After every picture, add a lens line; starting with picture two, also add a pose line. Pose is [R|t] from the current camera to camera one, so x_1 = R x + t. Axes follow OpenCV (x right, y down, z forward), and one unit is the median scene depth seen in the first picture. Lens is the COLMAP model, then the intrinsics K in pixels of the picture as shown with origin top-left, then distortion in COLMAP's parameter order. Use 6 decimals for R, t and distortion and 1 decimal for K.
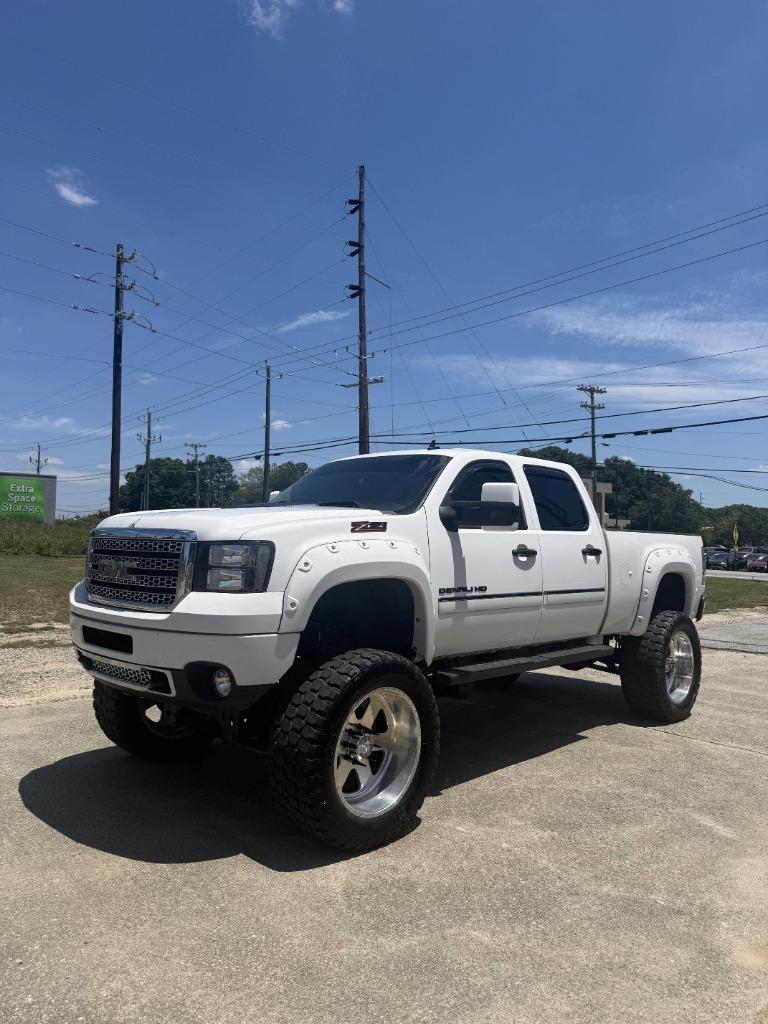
lens RADIAL K [[723.8, 0, 391.0], [0, 723.8, 512.4], [0, 0, 1]] dist [0.058299, -0.083770]
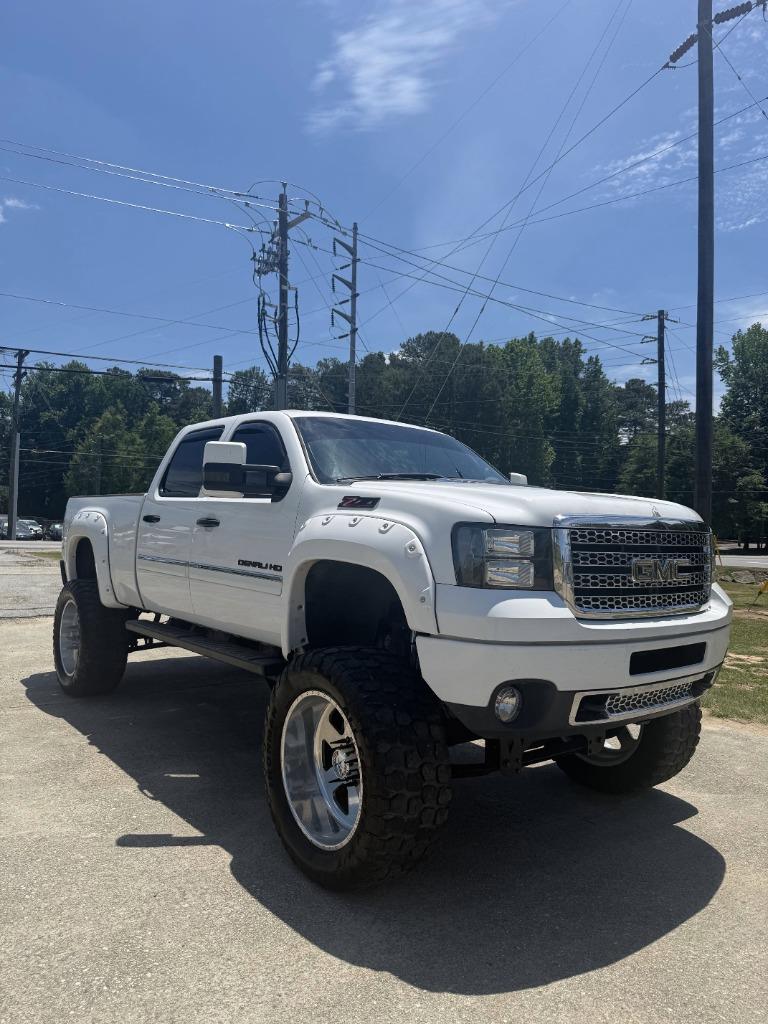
lens RADIAL K [[723.8, 0, 382.8], [0, 723.8, 512.5], [0, 0, 1]] dist [0.058299, -0.083770]
pose [[0.130530, -0.000225, 0.991444, -1.058469], [-0.068119, 0.997635, 0.009195, 0.026015], [-0.989101, -0.068736, 0.130206, 1.056342]]
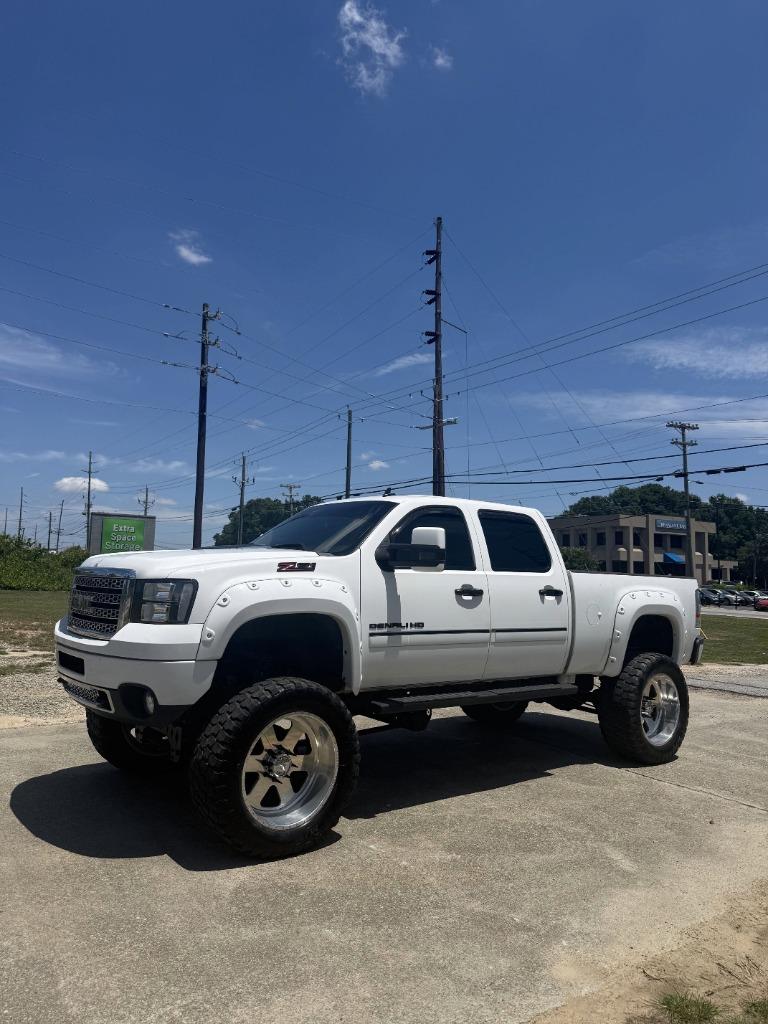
lens RADIAL K [[723.8, 0, 388.9], [0, 723.8, 508.1], [0, 0, 1]] dist [0.058299, -0.083770]
pose [[0.990878, -0.004076, -0.134702, 0.239008], [-0.003989, 0.998218, -0.059546, -0.005110], [0.134705, 0.059540, 0.989095, -0.091920]]
